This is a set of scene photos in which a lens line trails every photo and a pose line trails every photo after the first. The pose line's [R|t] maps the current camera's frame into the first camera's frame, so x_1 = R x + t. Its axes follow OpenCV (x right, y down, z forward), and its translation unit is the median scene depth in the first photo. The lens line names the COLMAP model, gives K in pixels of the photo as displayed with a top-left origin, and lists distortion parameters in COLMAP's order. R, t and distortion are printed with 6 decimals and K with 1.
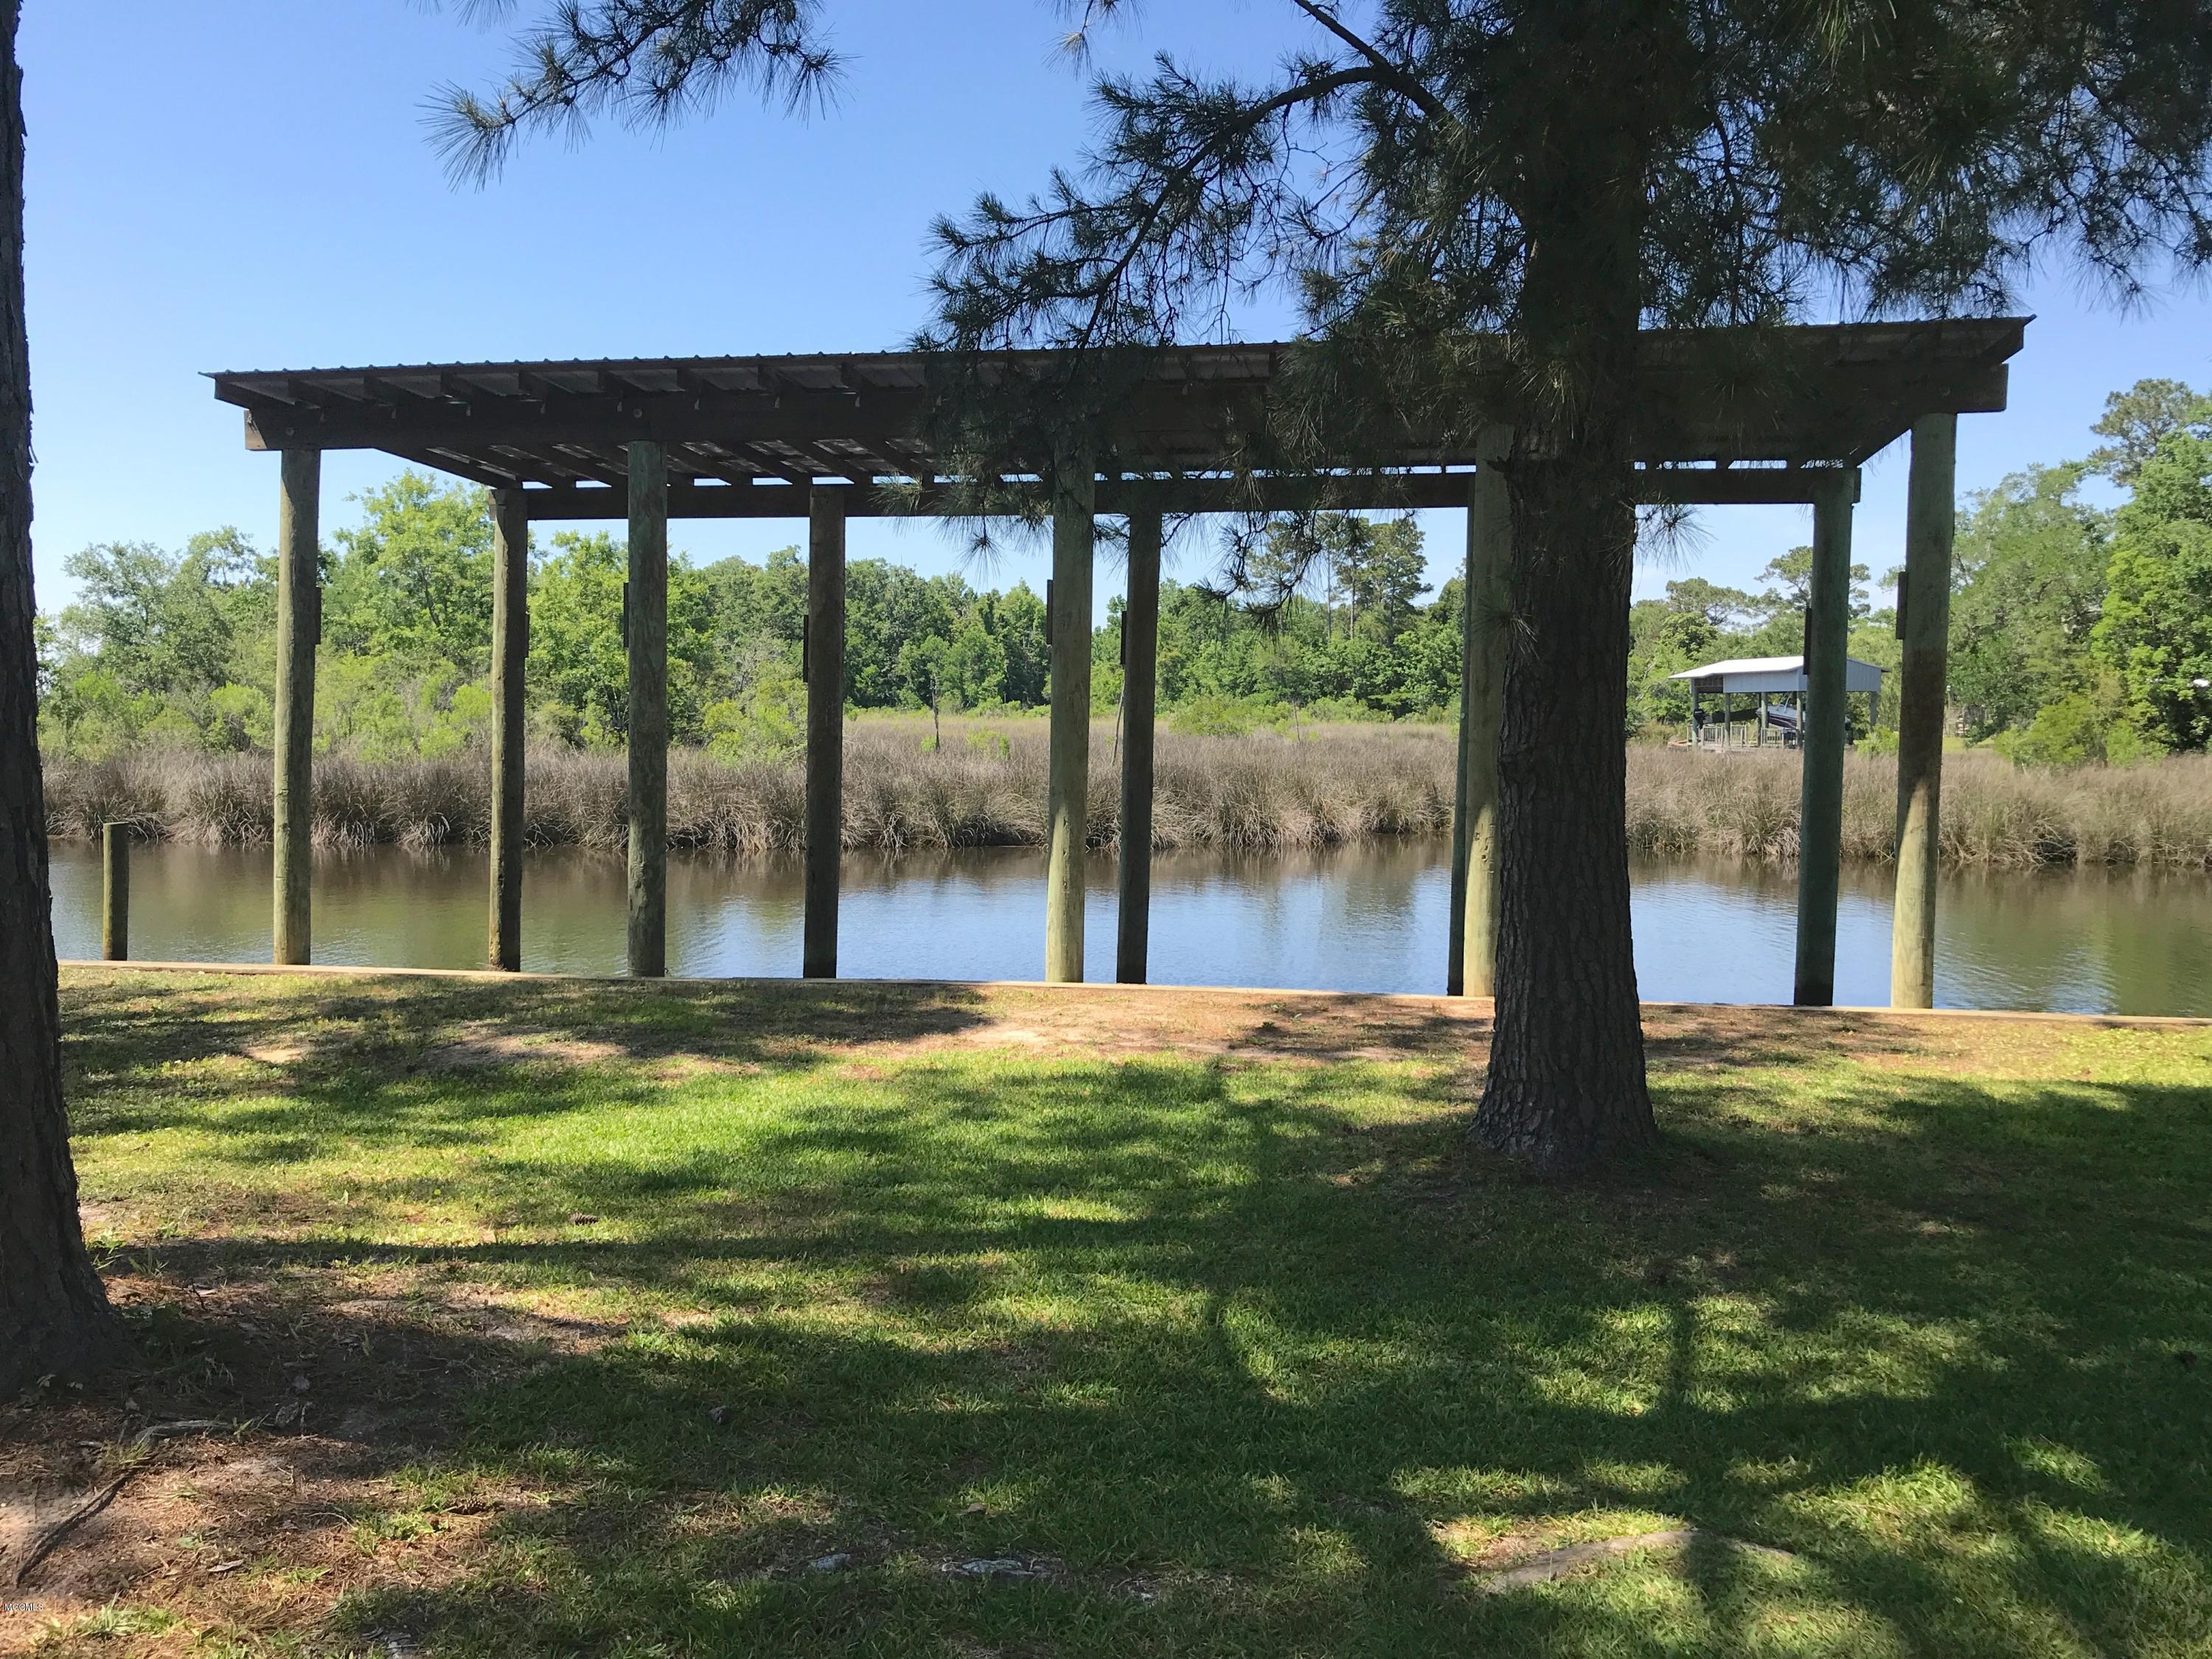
lens RADIAL K [[1706.8, 0, 1106.0], [0, 1706.8, 829.5], [0, 0, 1]] dist [-0.006522, 0.001960]
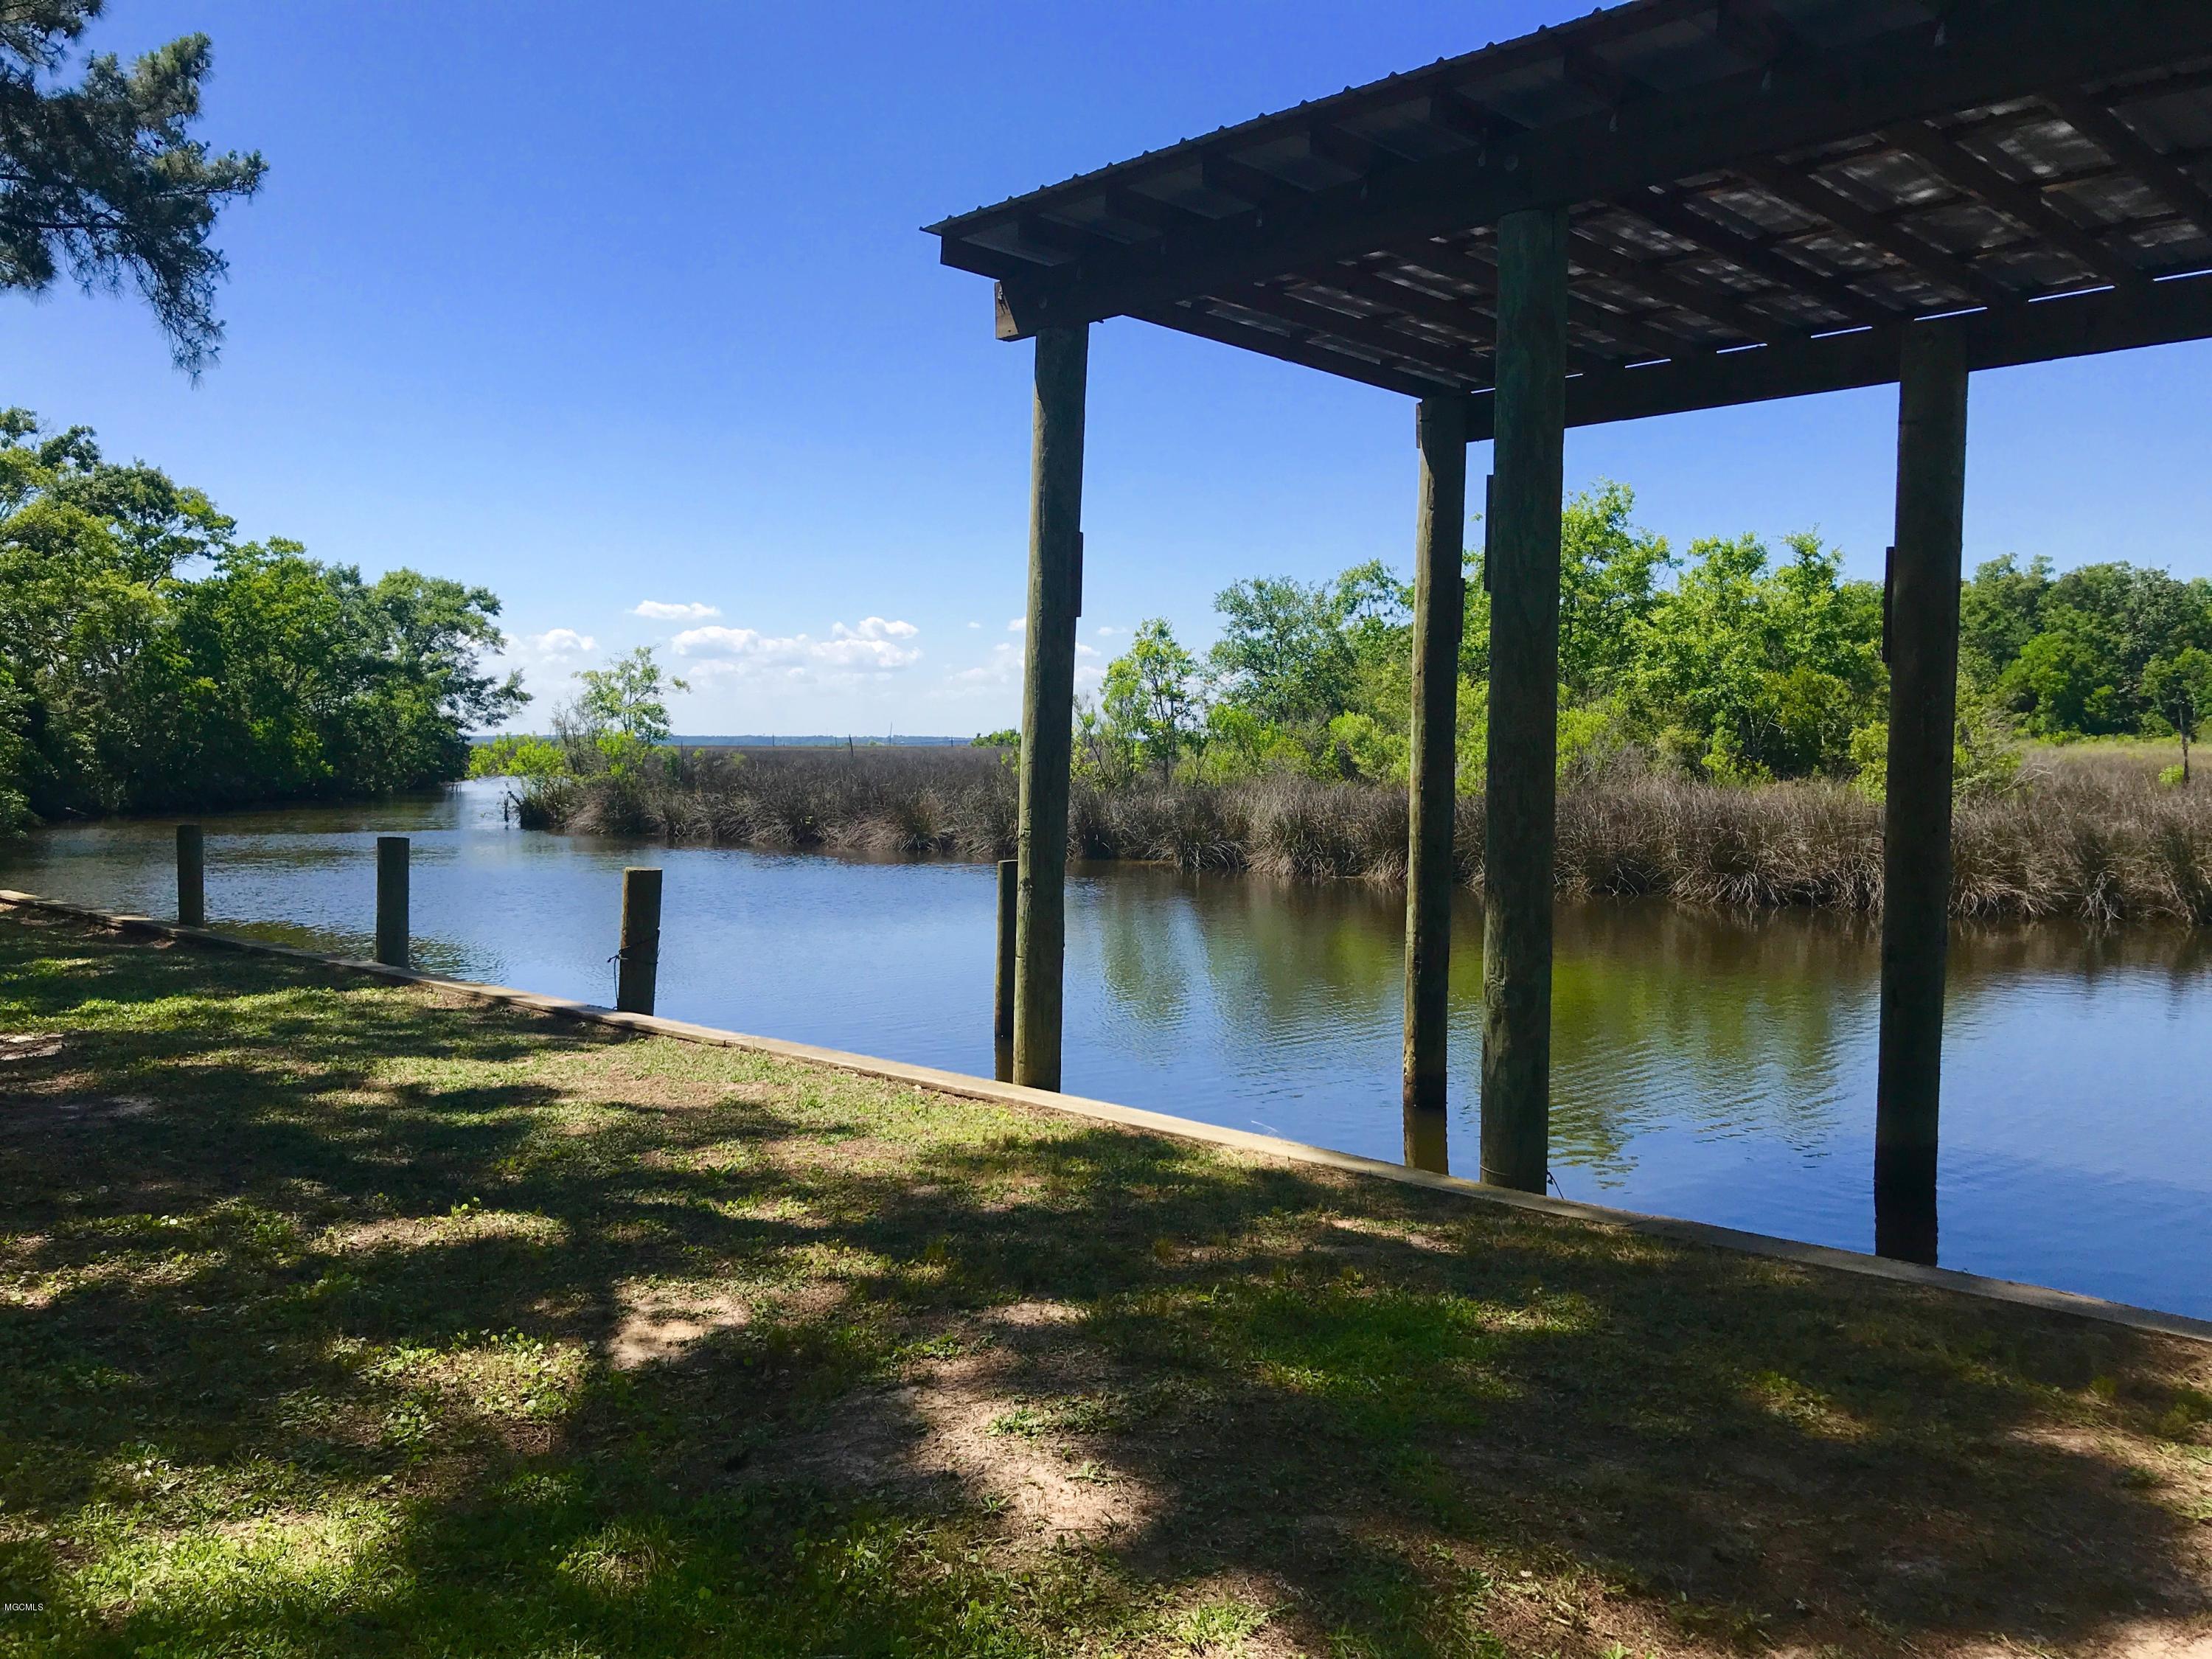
lens RADIAL K [[1706.8, 0, 1106.0], [0, 1706.8, 829.5], [0, 0, 1]] dist [-0.006522, 0.001960]
pose [[0.785652, 0.023802, -0.618211, -0.009199], [-0.035338, 0.999355, -0.006433, -0.005630], [0.617659, 0.026900, 0.785986, 0.130546]]
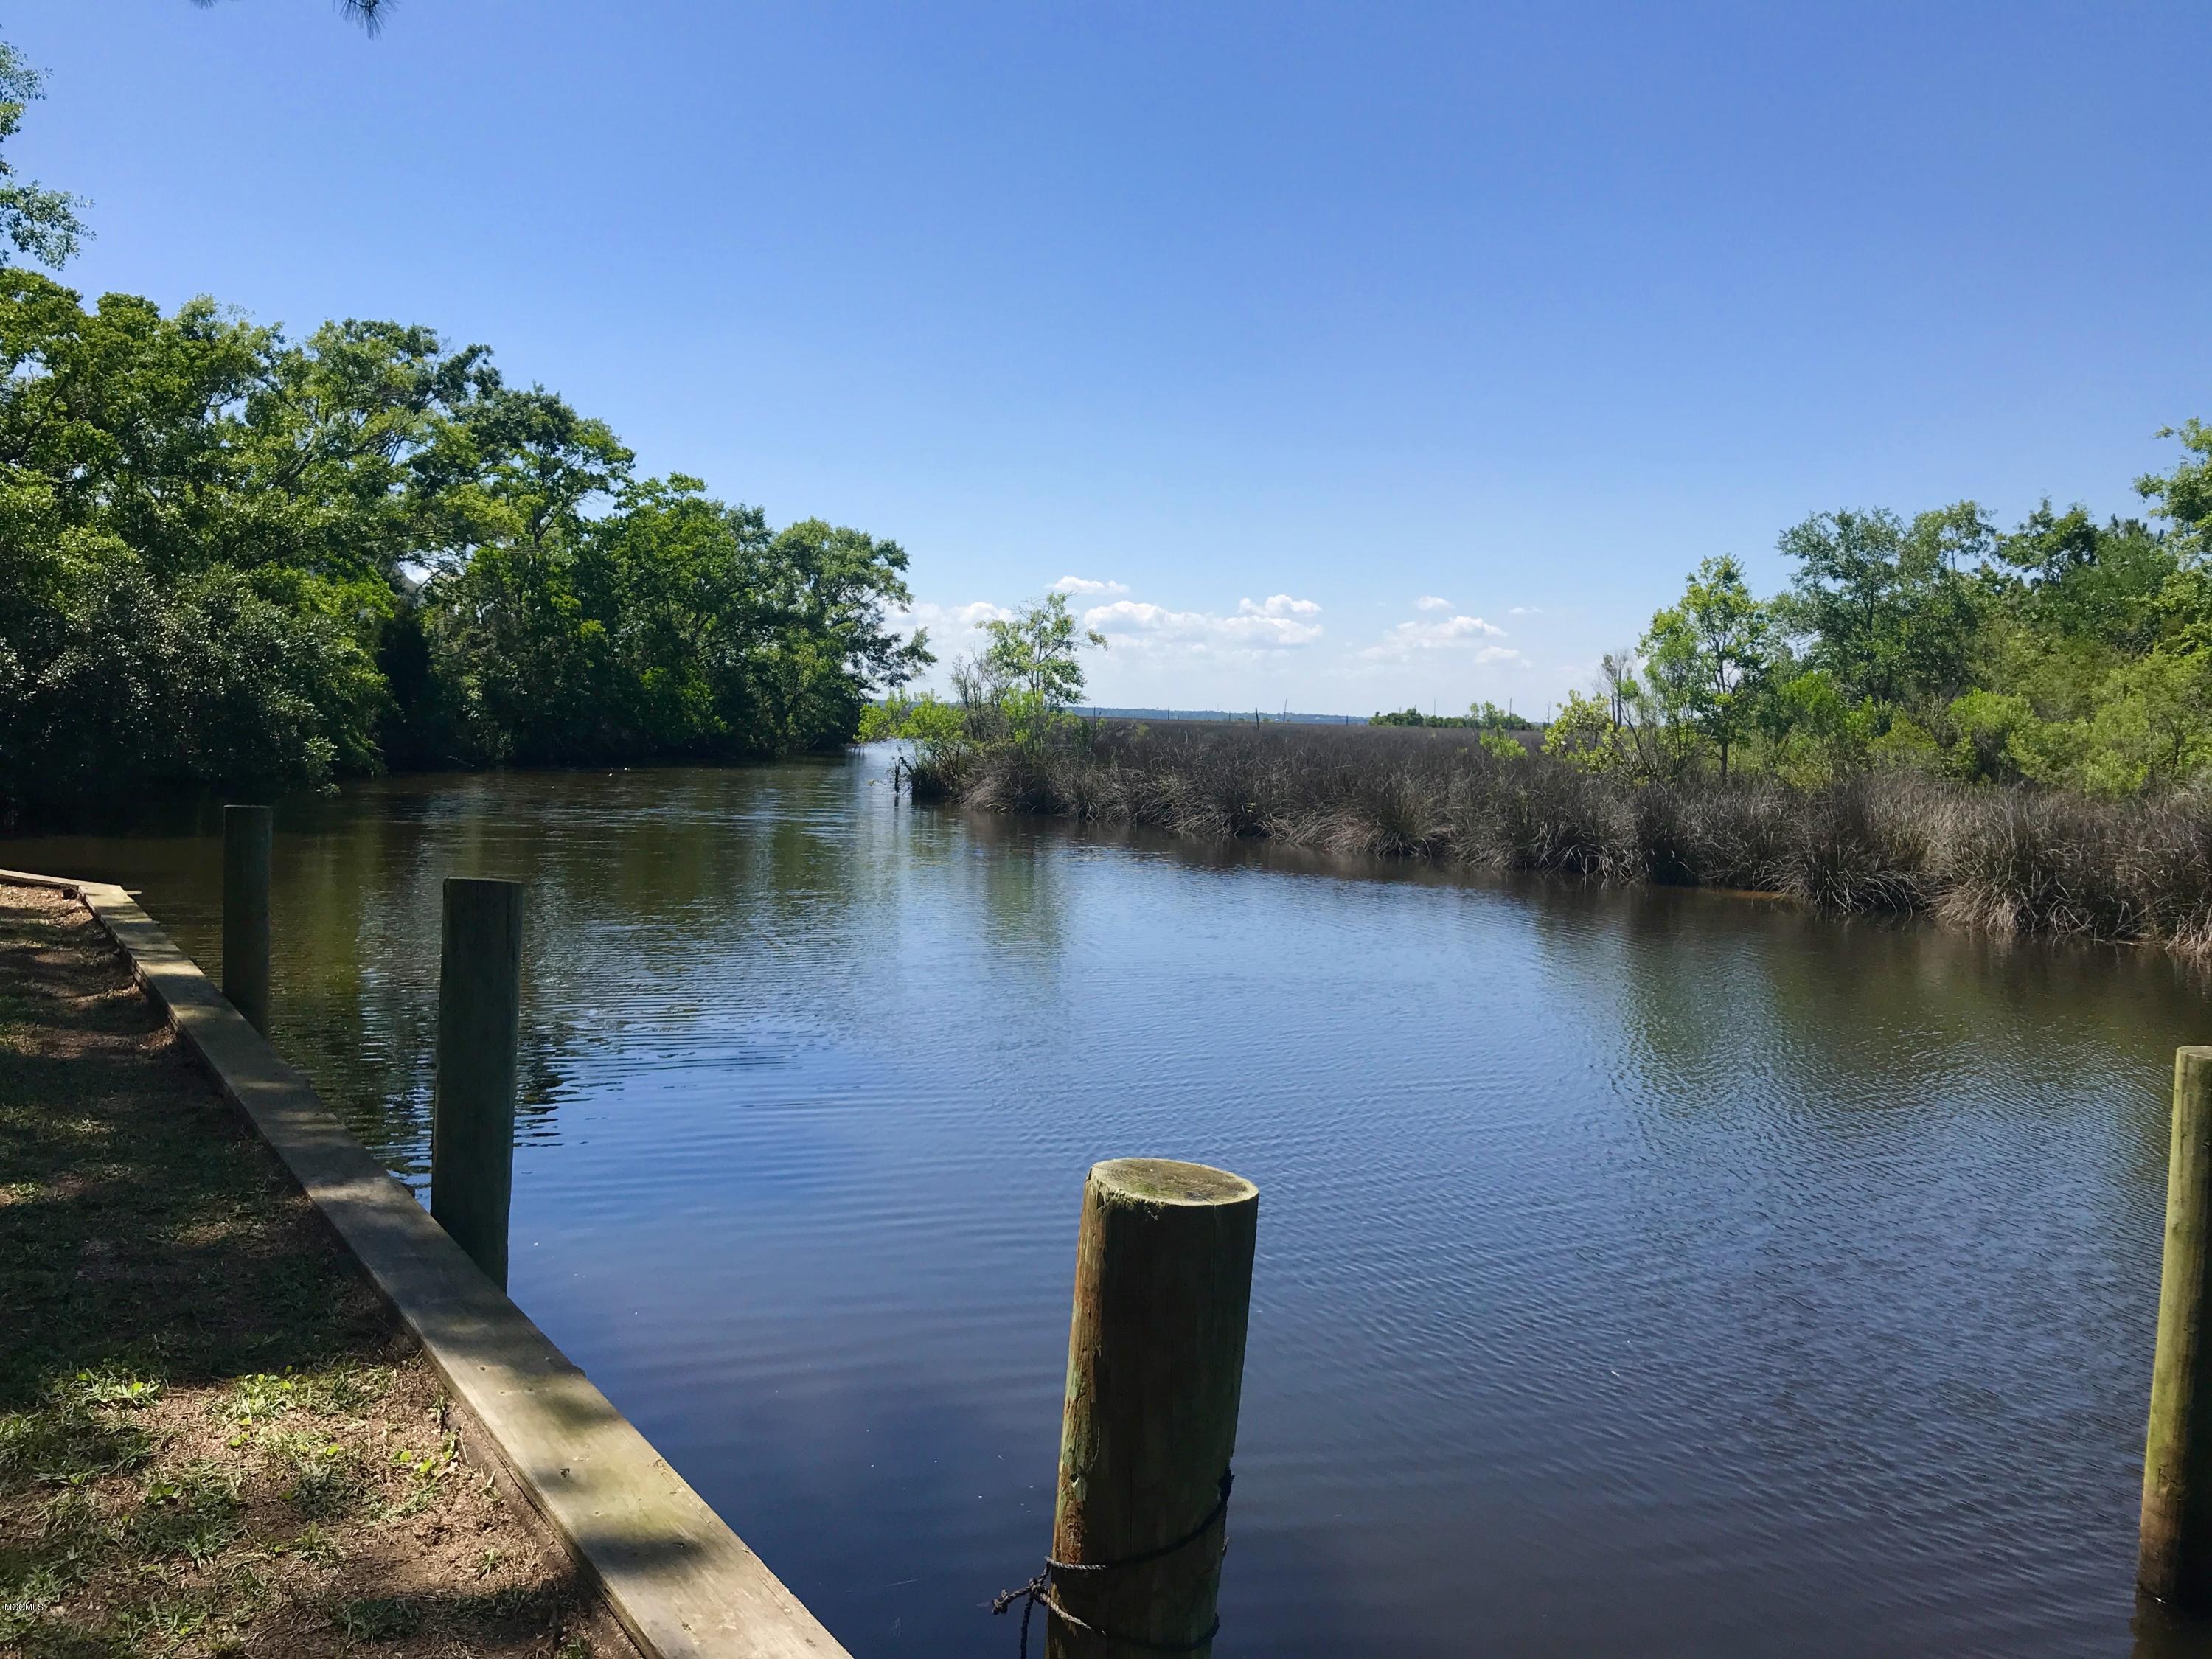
lens RADIAL K [[1668.5, 0, 1106.0], [0, 1668.5, 829.5], [0, 0, 1]] dist [0.098667, -0.000116]
pose [[0.626267, 0.065479, -0.776854, -0.171501], [-0.079324, 0.996647, 0.020057, -0.010589], [0.775563, 0.049062, 0.629361, 0.245355]]
